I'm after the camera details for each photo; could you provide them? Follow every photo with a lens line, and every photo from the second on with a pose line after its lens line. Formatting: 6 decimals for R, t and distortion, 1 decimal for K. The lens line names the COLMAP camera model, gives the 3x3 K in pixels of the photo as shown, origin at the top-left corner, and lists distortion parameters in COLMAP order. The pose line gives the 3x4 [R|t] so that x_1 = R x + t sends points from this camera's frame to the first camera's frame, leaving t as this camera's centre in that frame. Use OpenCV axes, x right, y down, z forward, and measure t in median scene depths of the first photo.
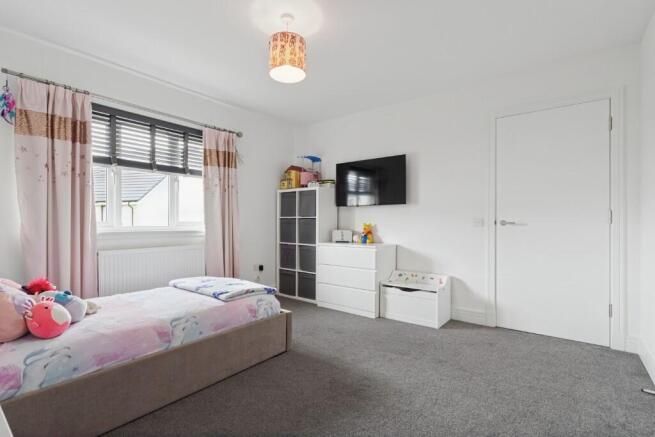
lens RADIAL K [[310.0, 0, 327.0], [0, 310.0, 223.4], [0, 0, 1]] dist [-0.000717, -0.000050]
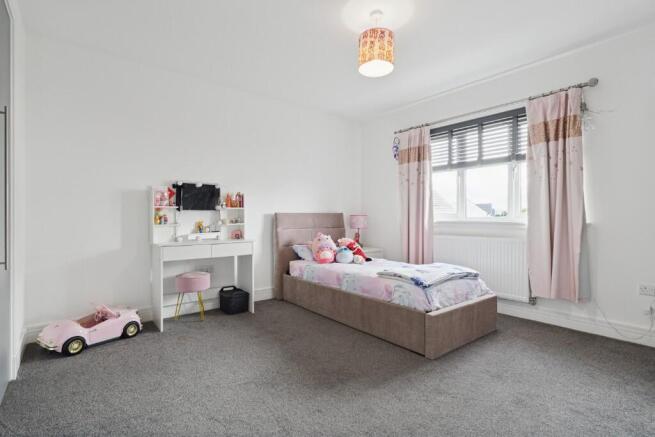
lens RADIAL K [[316.8, 0, 327.5], [0, 316.8, 218.5], [0, 0, 1]] dist [-0.000601, -0.000235]
pose [[-0.225179, 0.002496, -0.974314, 0.745110], [-0.005144, 0.999980, 0.003750, 0.013776], [0.974304, 0.005856, -0.225162, 0.851144]]
